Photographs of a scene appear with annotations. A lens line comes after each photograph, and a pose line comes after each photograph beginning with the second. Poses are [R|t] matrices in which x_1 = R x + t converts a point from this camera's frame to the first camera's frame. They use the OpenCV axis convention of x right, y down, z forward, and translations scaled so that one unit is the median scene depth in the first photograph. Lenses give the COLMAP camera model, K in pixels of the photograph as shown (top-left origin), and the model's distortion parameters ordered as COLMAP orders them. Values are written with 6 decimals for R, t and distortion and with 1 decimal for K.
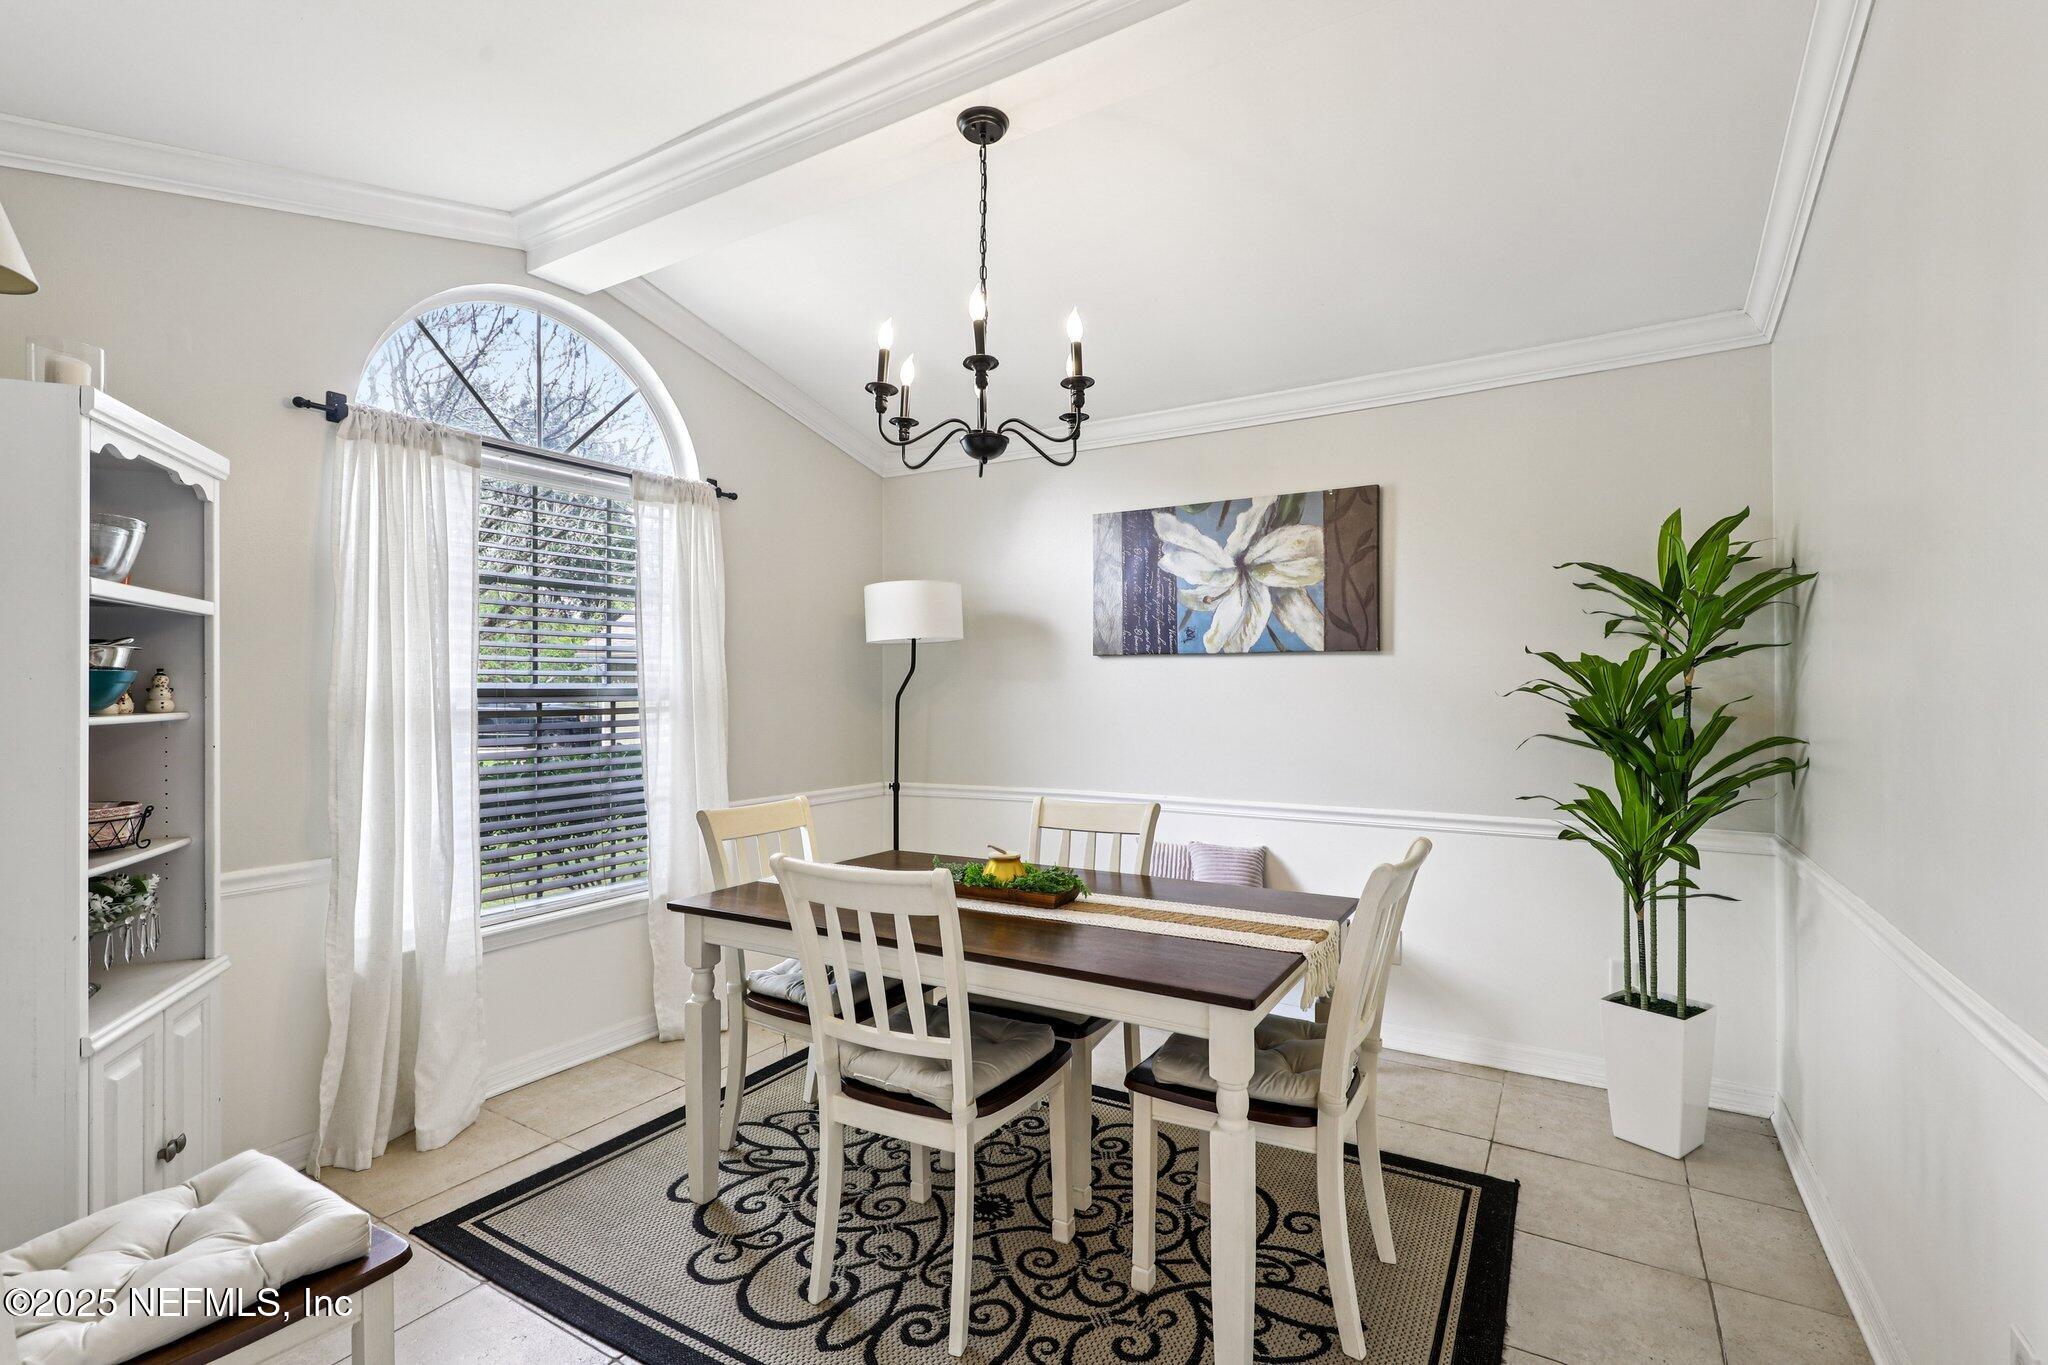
lens RADIAL K [[929.6, 0, 1015.0], [0, 929.6, 694.5], [0, 0, 1]] dist [-0.001364, 0.000677]
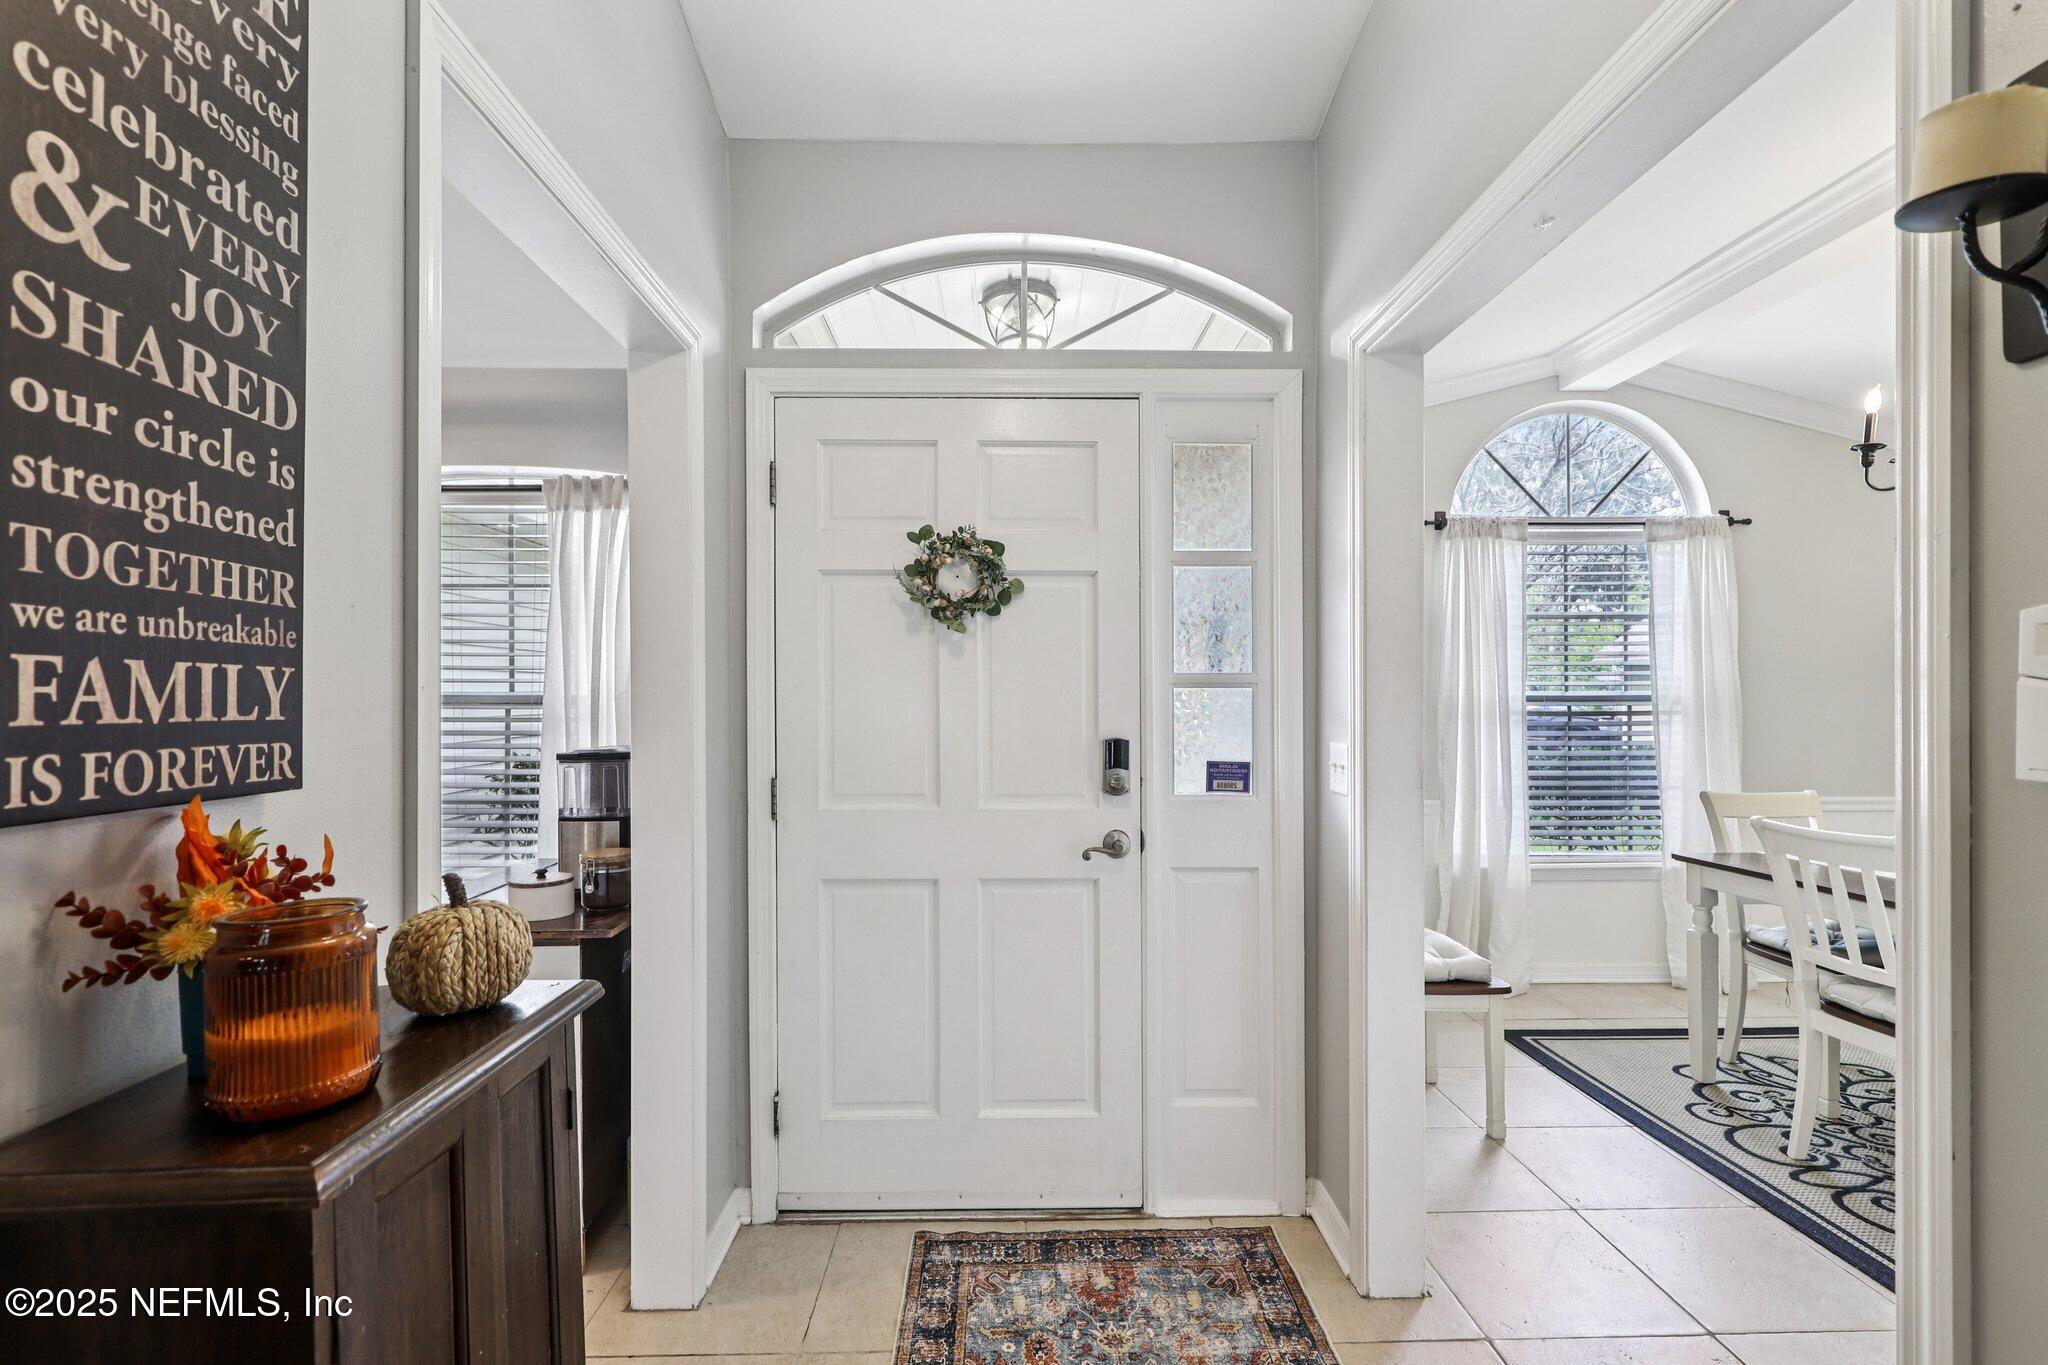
lens RADIAL K [[934.6, 0, 1034.6], [0, 934.6, 685.2], [0, 0, 1]] dist [0.001286, 0.000276]
pose [[0.557021, -0.008920, -0.830451, 0.208501], [-0.004533, 0.999895, -0.013781, 0.001511], [0.830486, 0.011441, 0.556922, -0.457361]]
